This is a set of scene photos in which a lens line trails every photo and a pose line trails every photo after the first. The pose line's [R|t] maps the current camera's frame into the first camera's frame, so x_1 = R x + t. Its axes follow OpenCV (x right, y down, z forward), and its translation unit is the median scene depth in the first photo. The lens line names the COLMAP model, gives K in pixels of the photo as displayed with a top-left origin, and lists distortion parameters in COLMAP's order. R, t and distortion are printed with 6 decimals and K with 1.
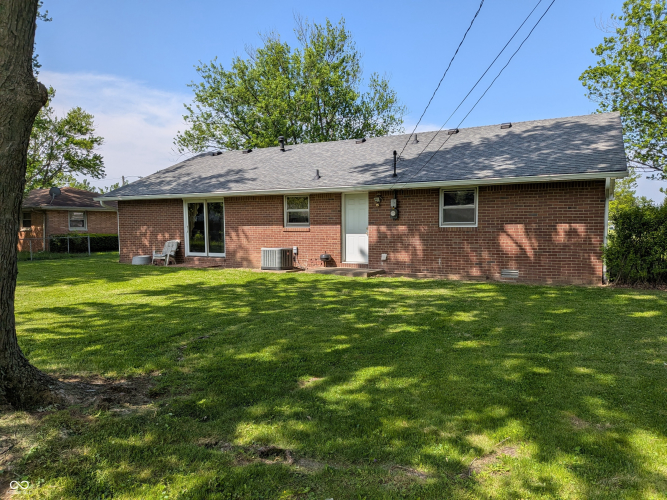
lens RADIAL K [[469.0, 0, 335.7], [0, 469.0, 262.9], [0, 0, 1]] dist [0.075235, -0.092616]
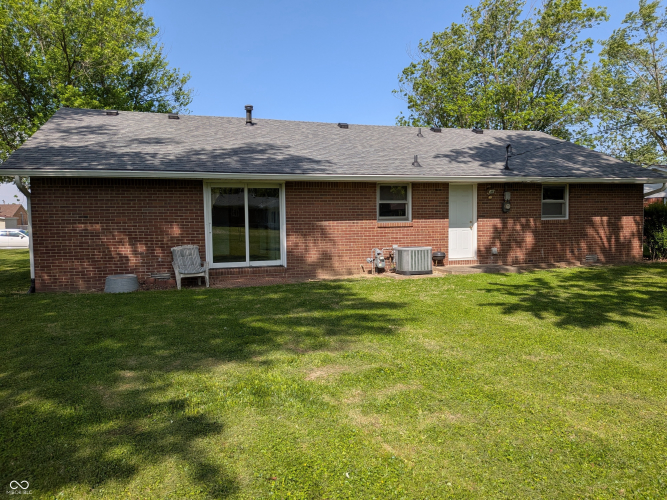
lens RADIAL K [[486.8, 0, 333.5], [0, 486.8, 250.0], [0, 0, 1]] dist [0.078090, -0.120570]
pose [[0.709685, -0.049092, 0.702807, -0.780589], [0.064948, 0.997880, 0.004120, -0.037772], [-0.701519, 0.042722, 0.711369, 0.472458]]
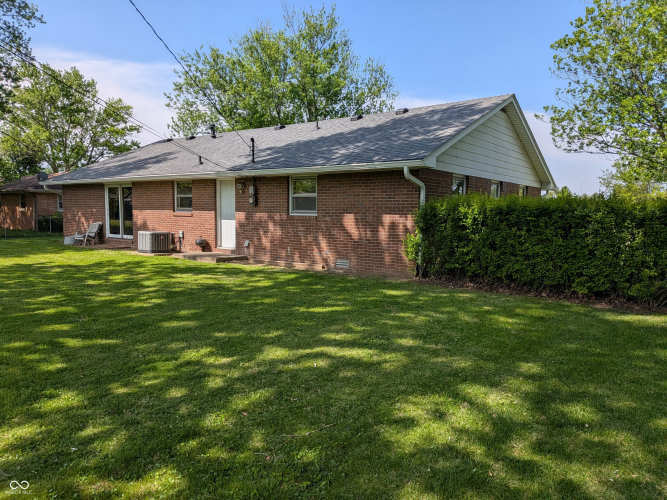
lens RADIAL K [[469.2, 0, 333.5], [0, 469.2, 250.0], [0, 0, 1]] dist [0.093240, -0.124757]
pose [[0.987633, 0.032248, -0.153432, 0.407999], [-0.032072, 0.999479, 0.003623, -0.007769], [0.153469, 0.001343, 0.988153, 0.031987]]
